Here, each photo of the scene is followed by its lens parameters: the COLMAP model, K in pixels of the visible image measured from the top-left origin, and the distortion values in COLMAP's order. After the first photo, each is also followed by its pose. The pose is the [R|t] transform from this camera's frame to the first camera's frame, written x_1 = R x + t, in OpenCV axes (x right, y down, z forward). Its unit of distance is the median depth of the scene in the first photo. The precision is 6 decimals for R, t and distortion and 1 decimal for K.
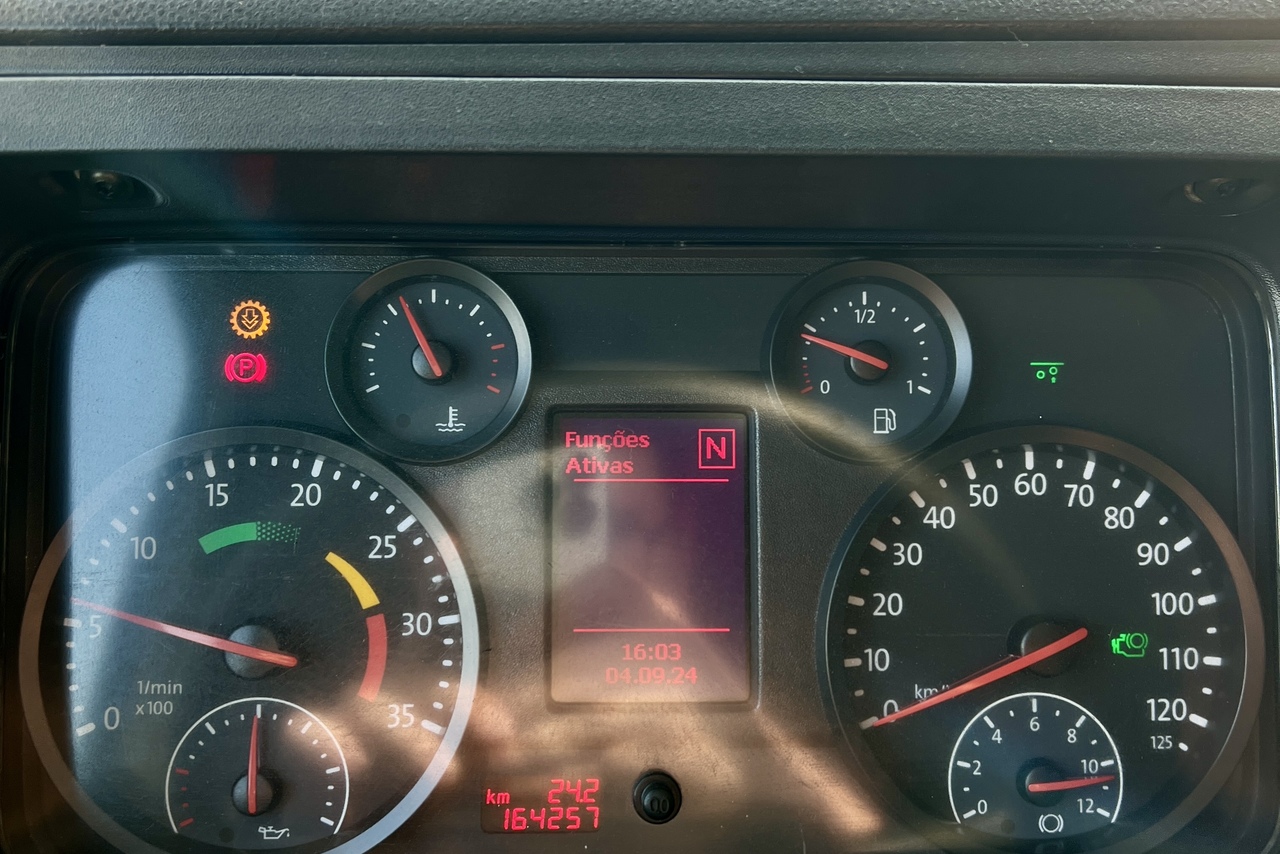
lens RADIAL K [[1429.7, 0, 640.0], [0, 1429.7, 427.0], [0, 0, 1]] dist [0.190197, -0.633386]
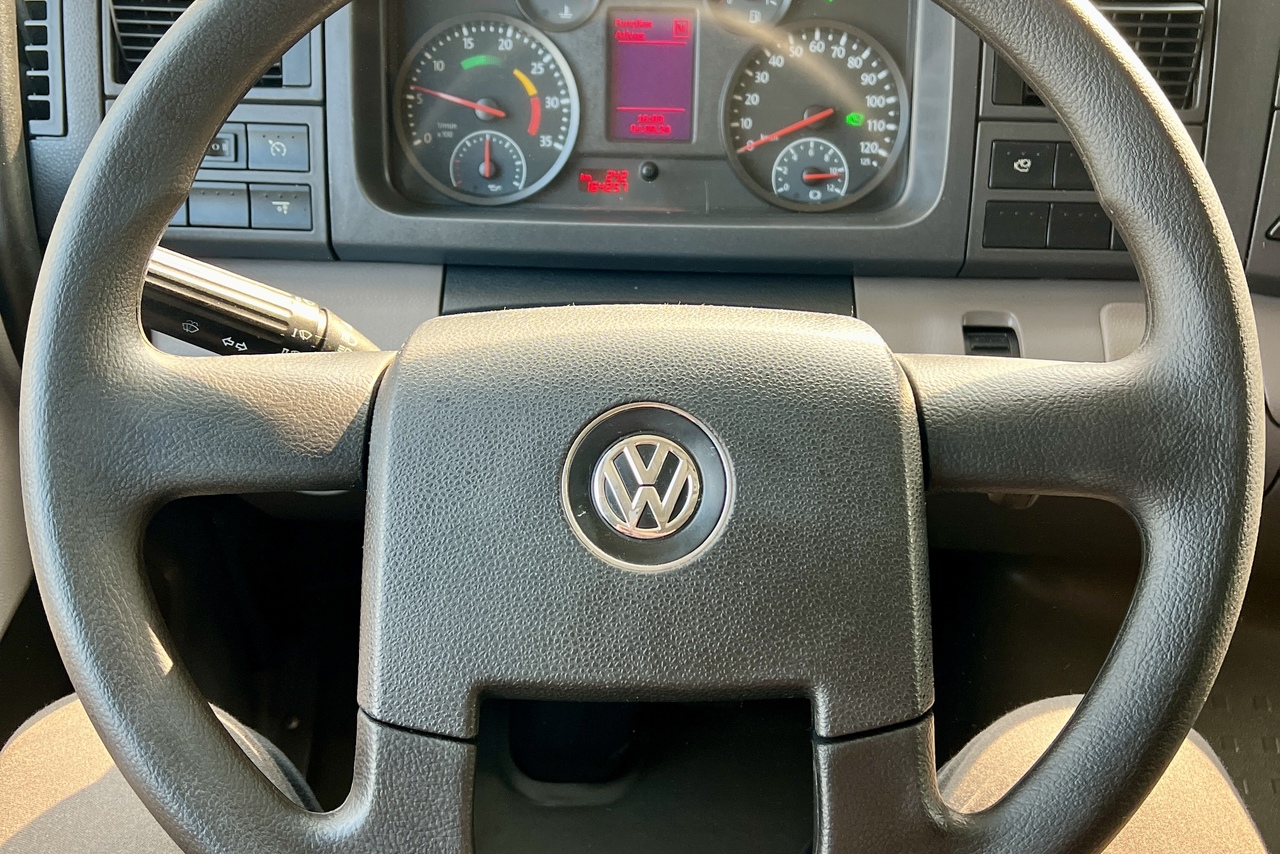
lens RADIAL K [[1429.7, 0, 640.0], [0, 1429.7, 427.0], [0, 0, 1]] dist [0.190197, -0.633386]
pose [[0.996433, 0.041591, -0.073424, 0.185215], [-0.020579, 0.963602, 0.266547, 0.015369], [0.081837, -0.264085, 0.961021, -1.405375]]
